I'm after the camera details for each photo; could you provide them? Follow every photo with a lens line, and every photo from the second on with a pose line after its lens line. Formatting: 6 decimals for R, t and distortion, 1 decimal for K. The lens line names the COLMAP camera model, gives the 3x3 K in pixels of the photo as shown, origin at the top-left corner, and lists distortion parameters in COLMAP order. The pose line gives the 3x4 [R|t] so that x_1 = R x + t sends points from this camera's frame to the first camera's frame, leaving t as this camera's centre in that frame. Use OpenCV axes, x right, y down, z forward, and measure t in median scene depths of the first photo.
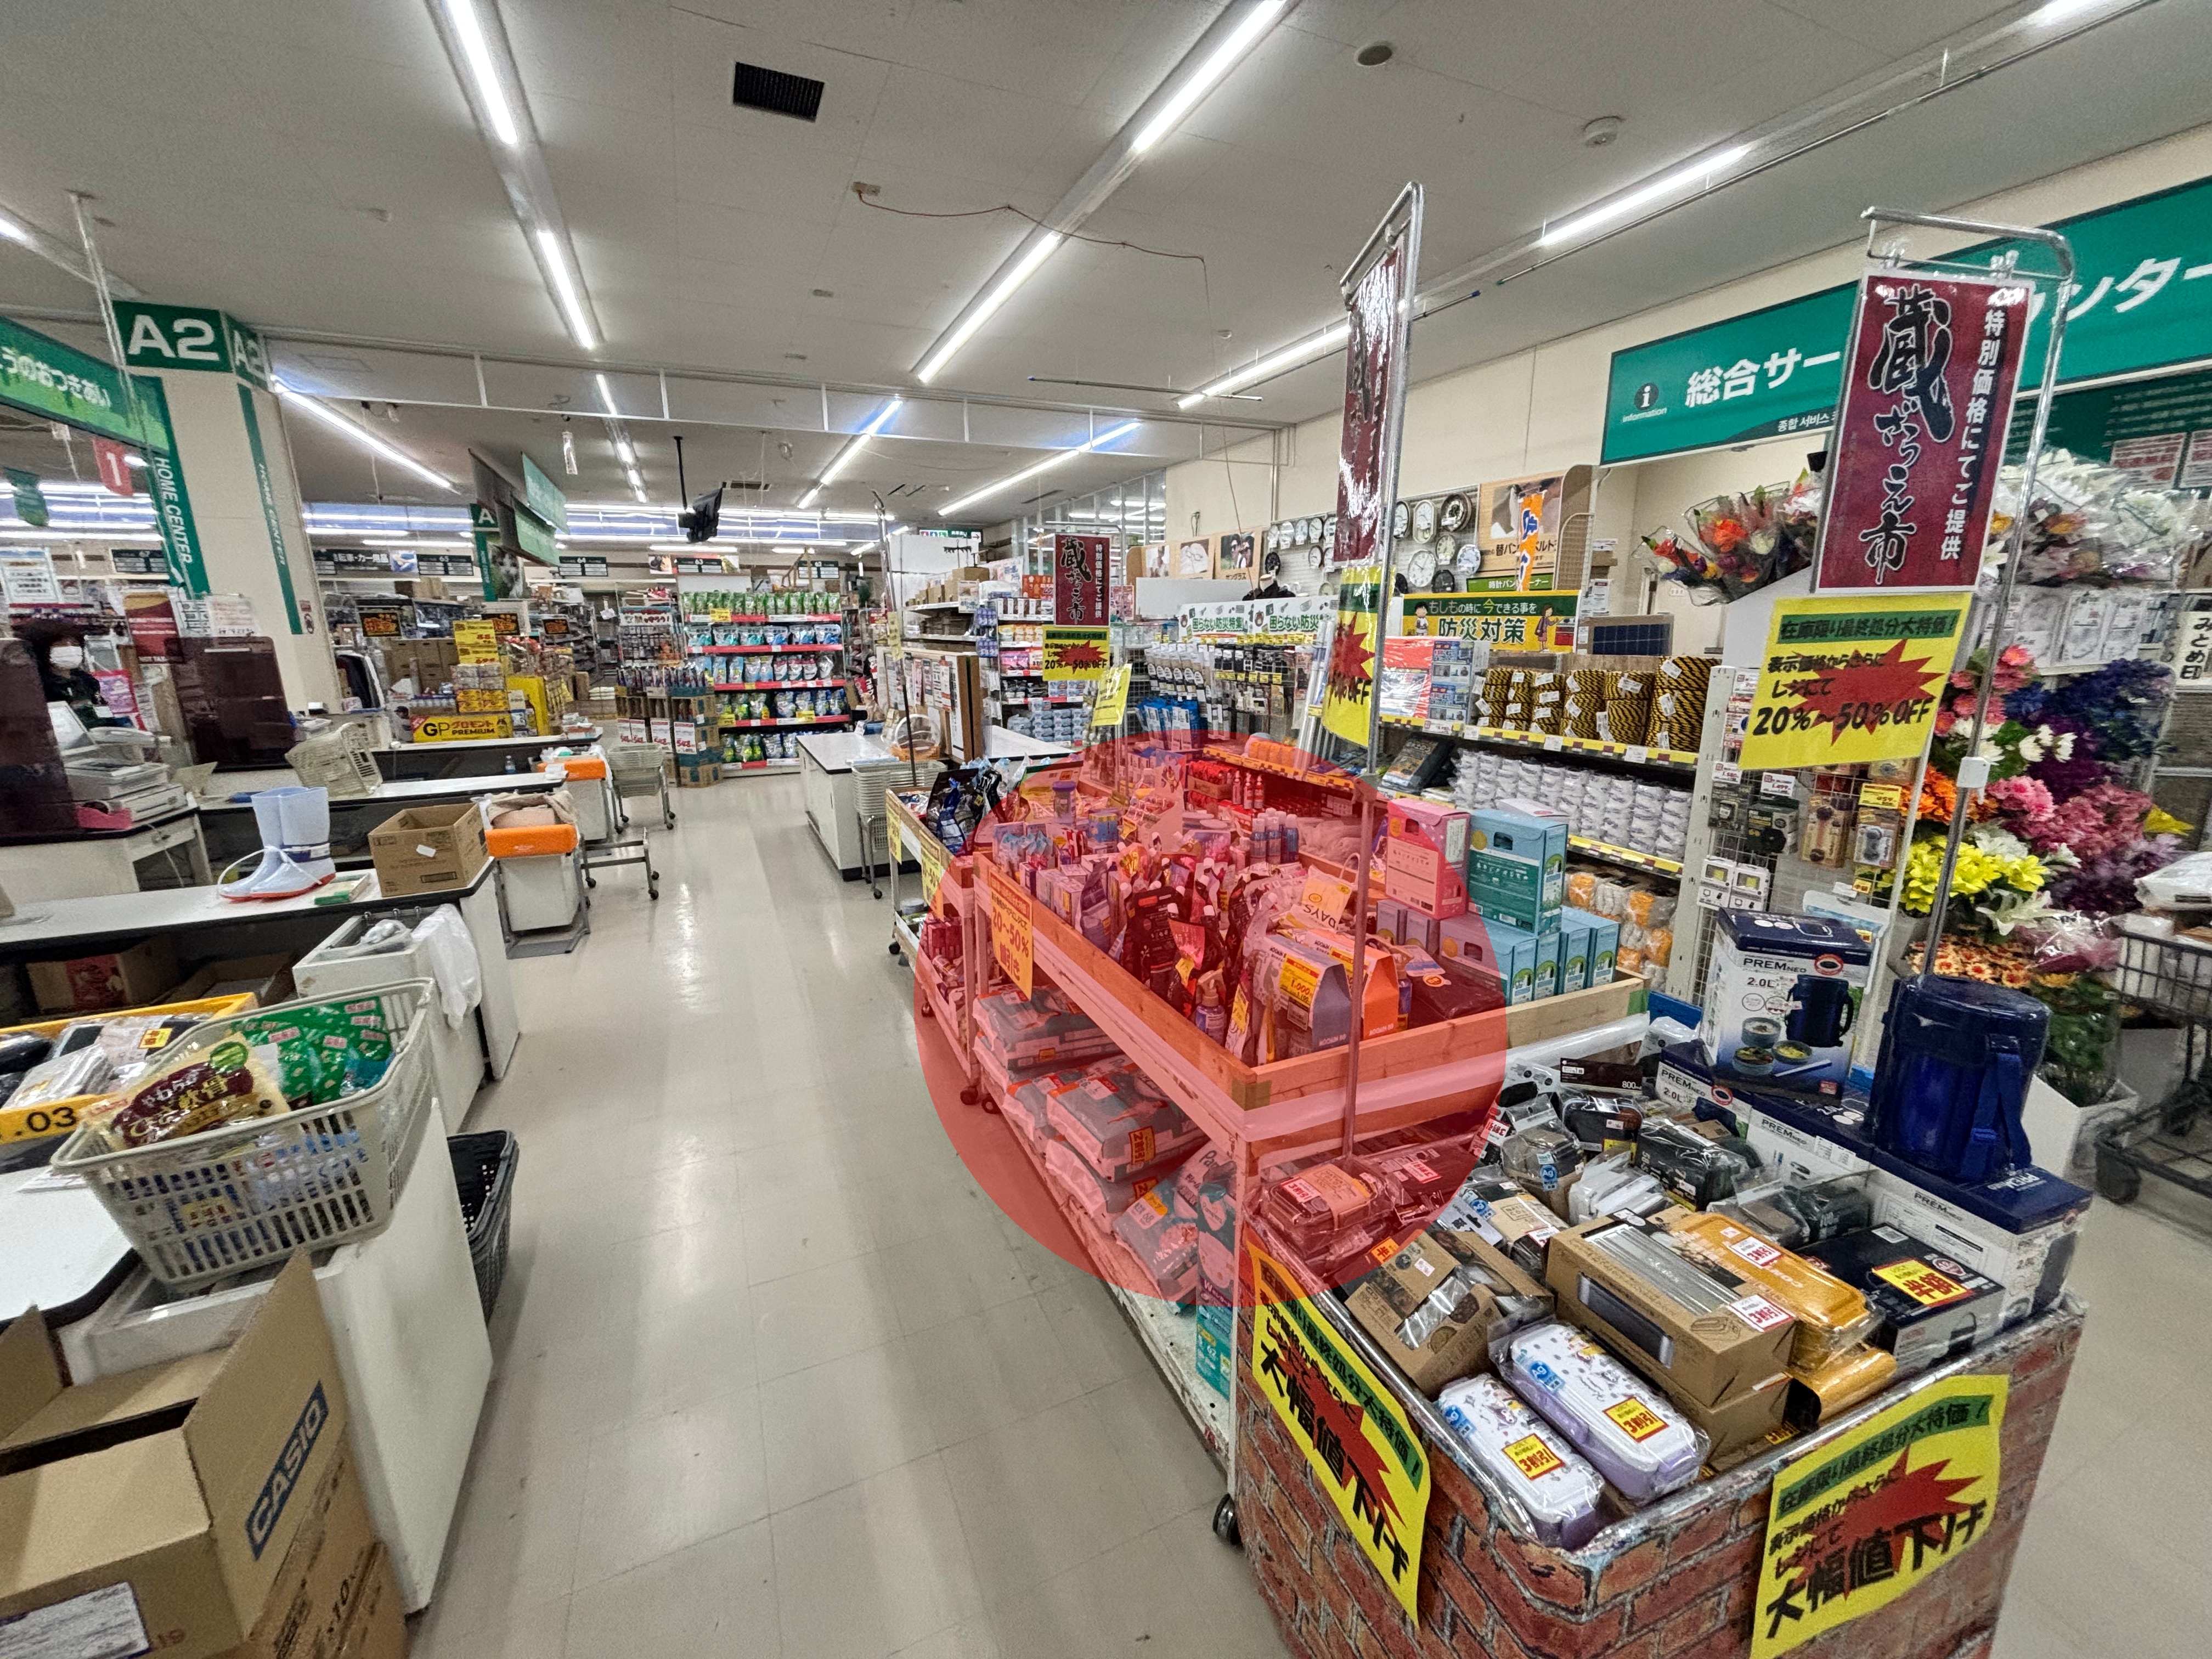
lens RADIAL K [[899.3, 0, 1107.4], [0, 899.3, 833.1], [0, 0, 1]] dist [-0.003156, 0.001383]
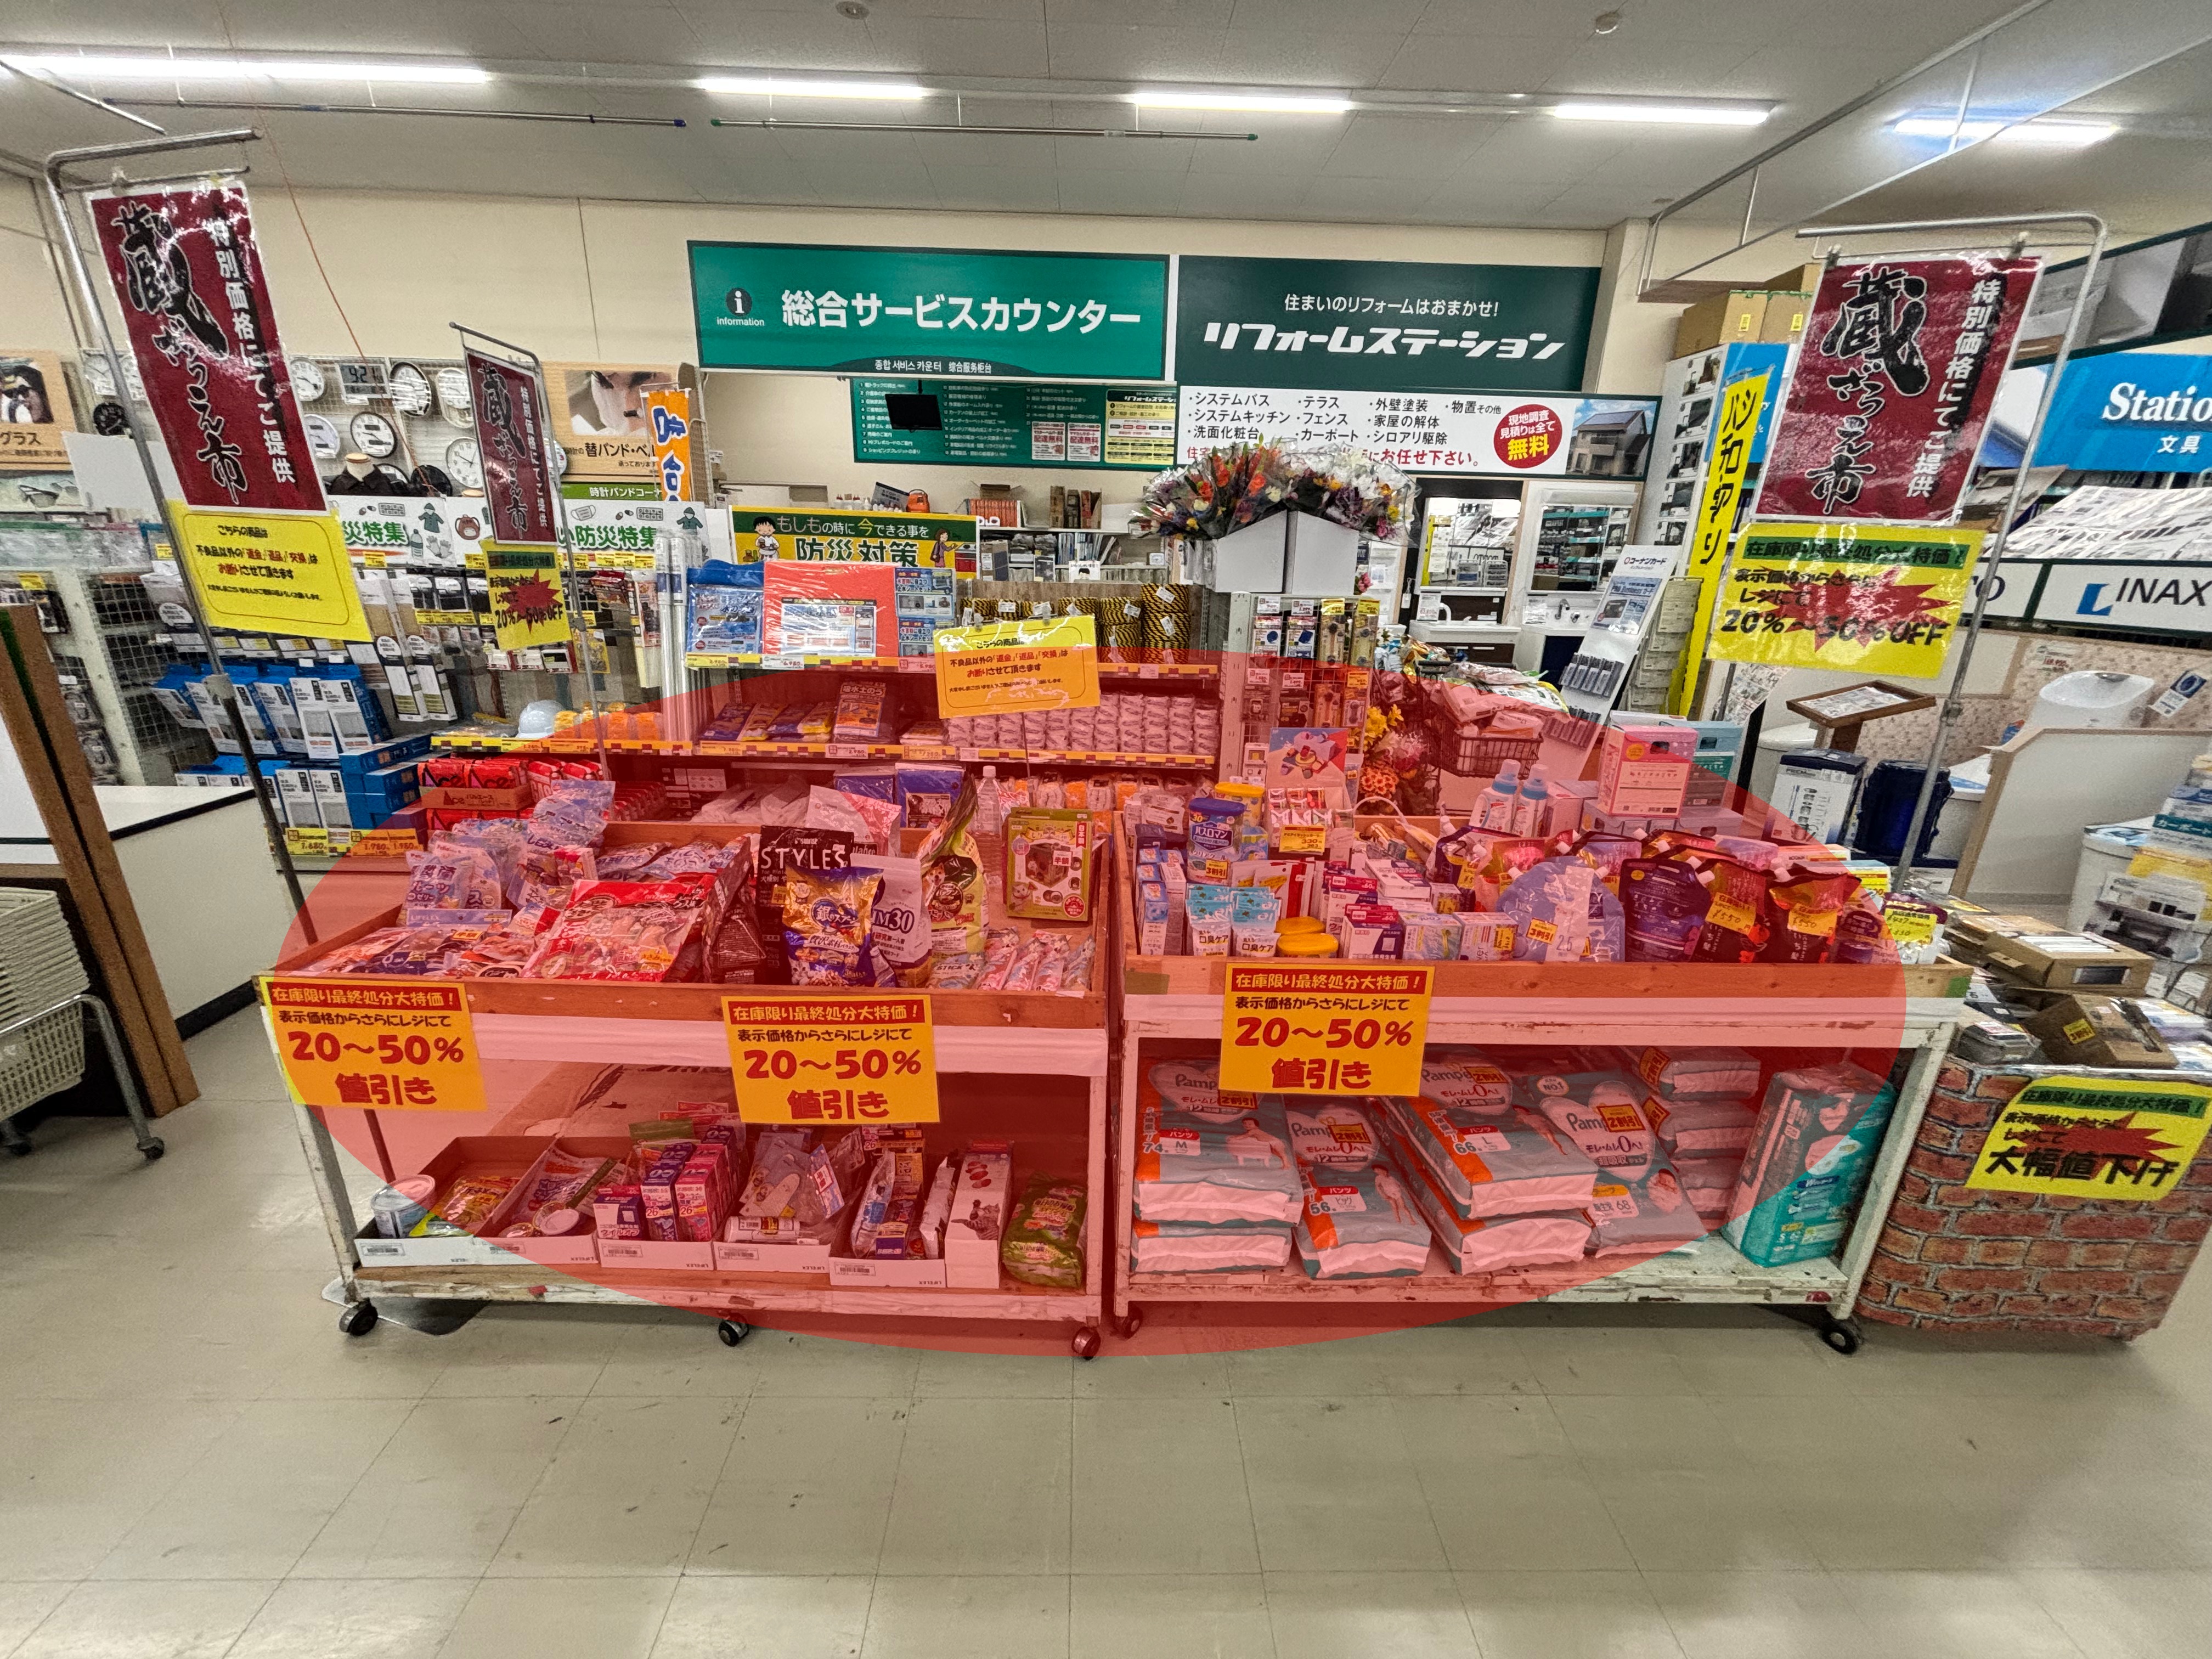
lens RADIAL K [[899.3, 0, 1107.4], [0, 899.3, 833.1], [0, 0, 1]] dist [-0.003156, 0.001383]
pose [[0.407003, -0.261371, 0.875233, -0.279852], [0.181533, 0.962219, 0.202931, -0.075757], [-0.895206, 0.076291, 0.439074, 0.324833]]
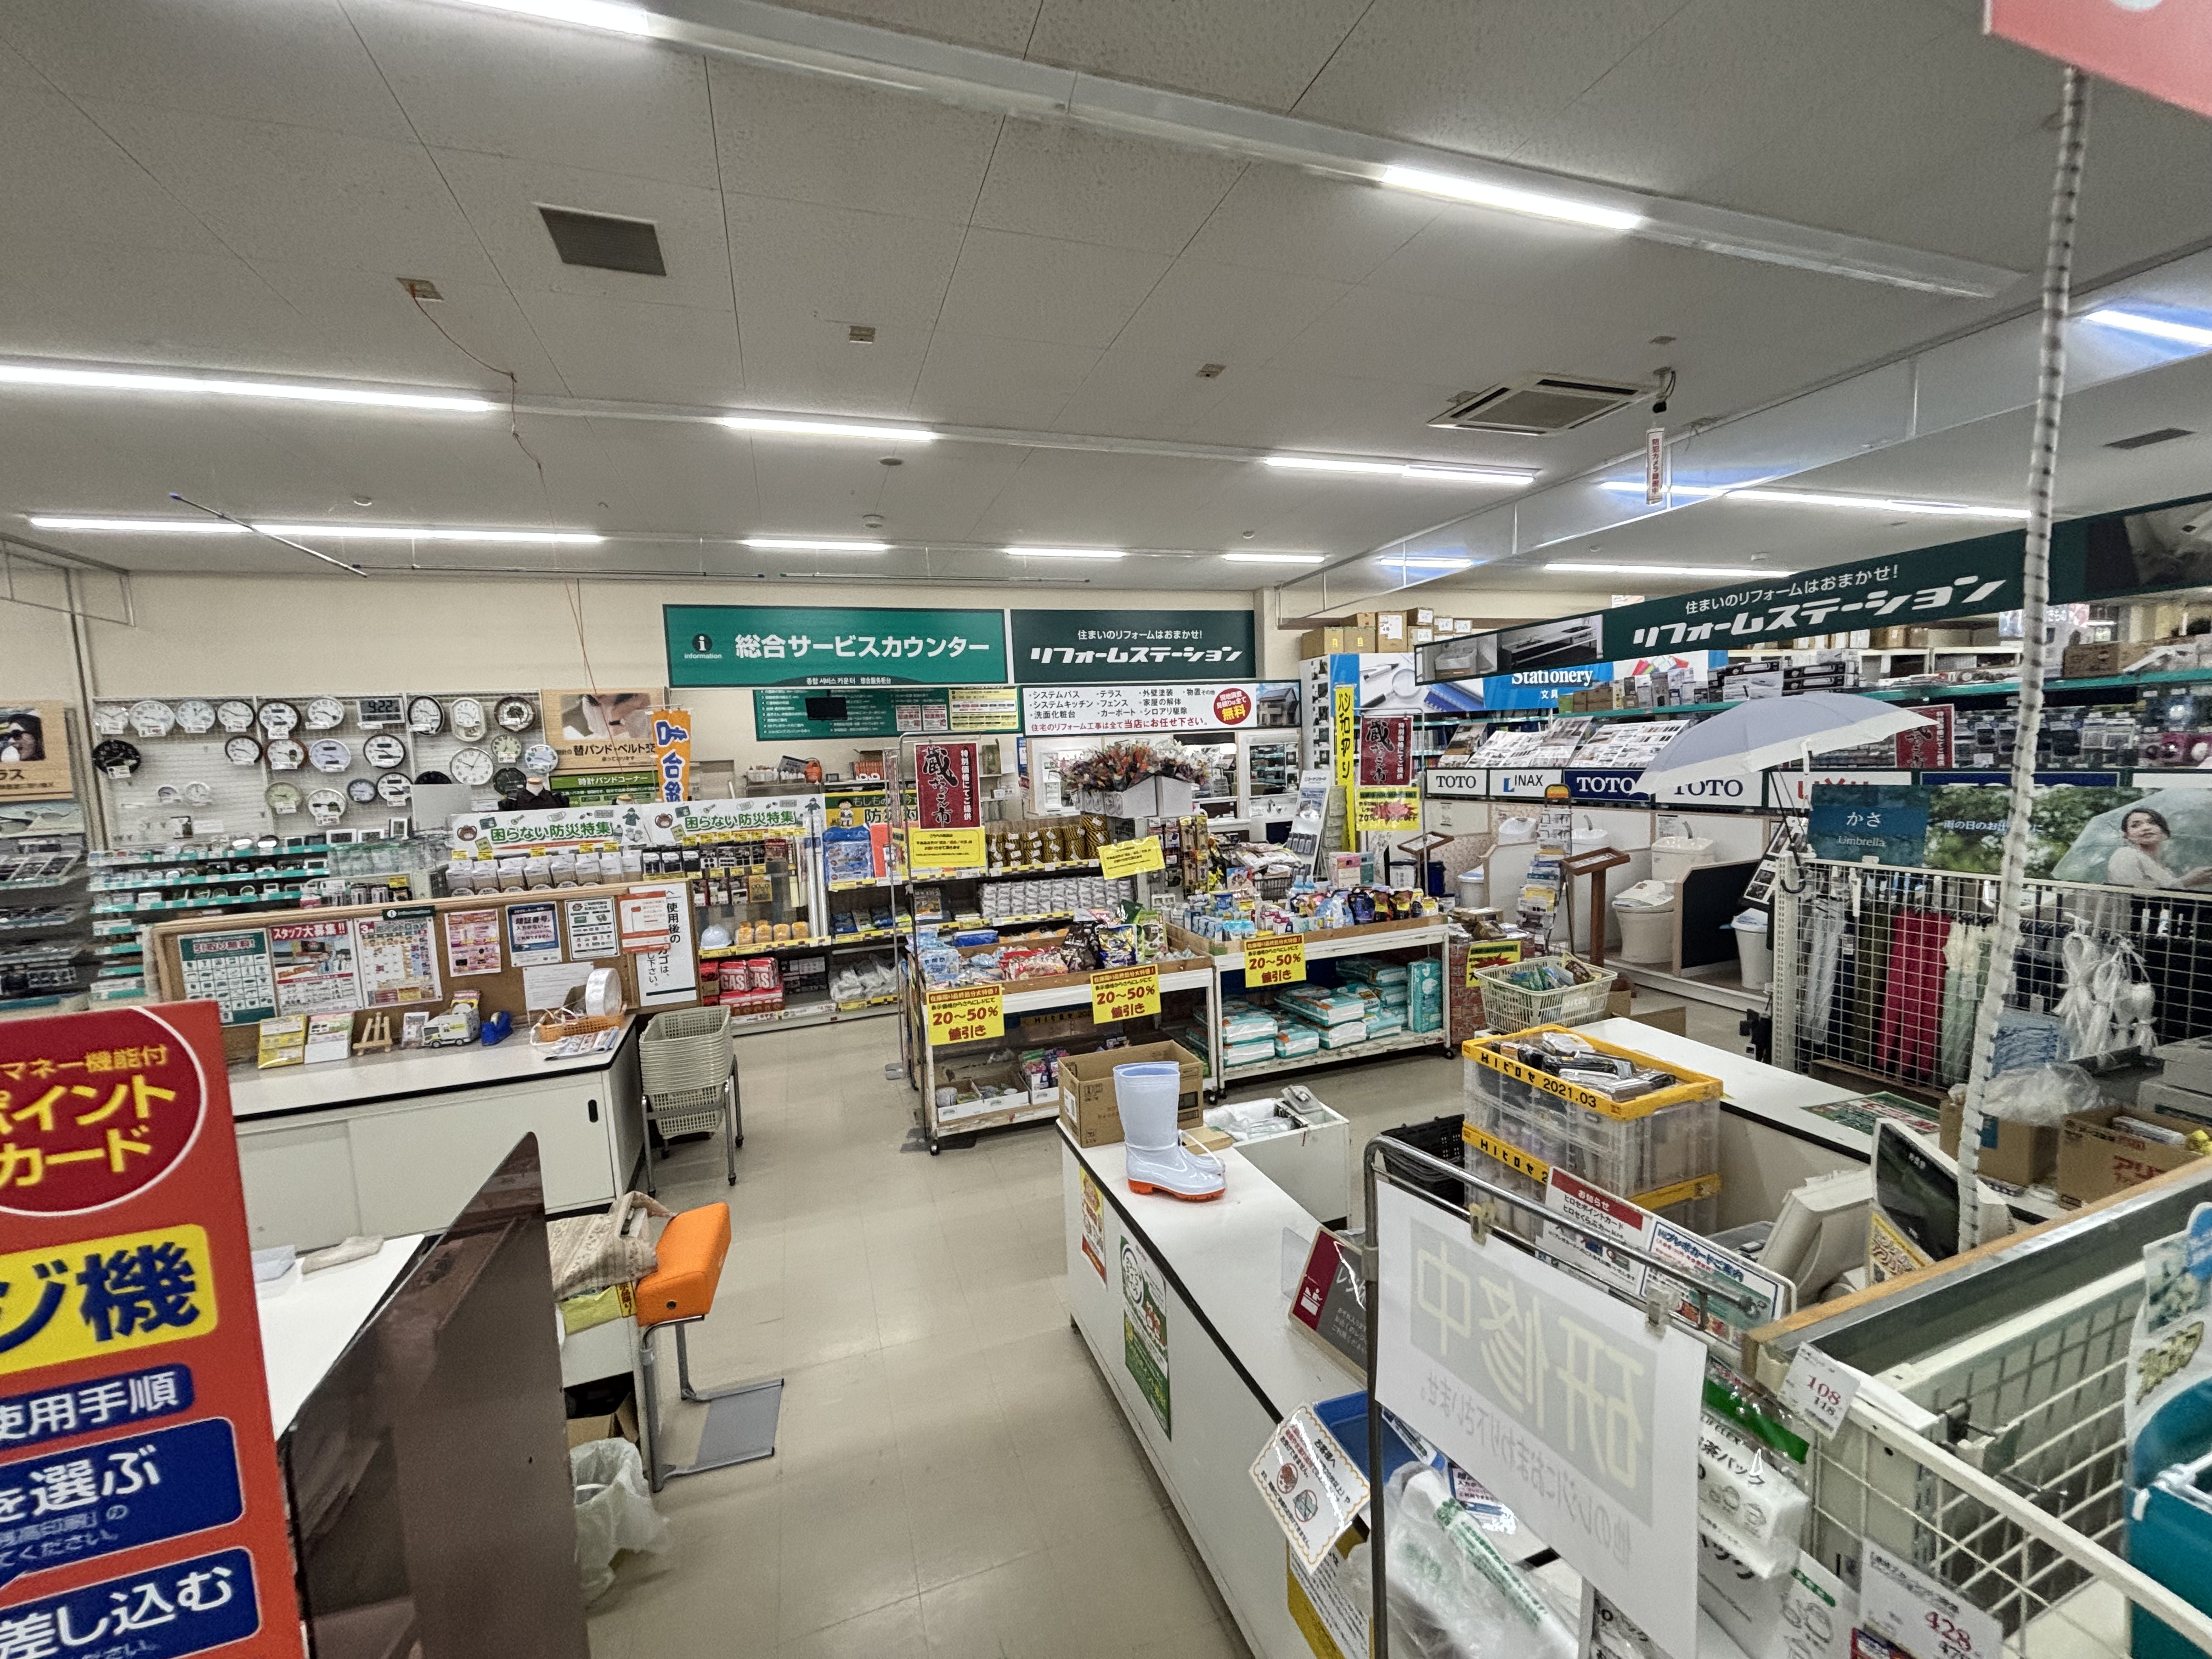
lens RADIAL K [[883.4, 0, 1114.8], [0, 883.4, 830.6], [0, 0, 1]] dist [0.021640, -0.000015]
pose [[0.098919, -0.078538, 0.991991, -0.820756], [0.270160, 0.961558, 0.049189, -0.143241], [-0.957721, 0.263131, 0.116334, 0.401906]]
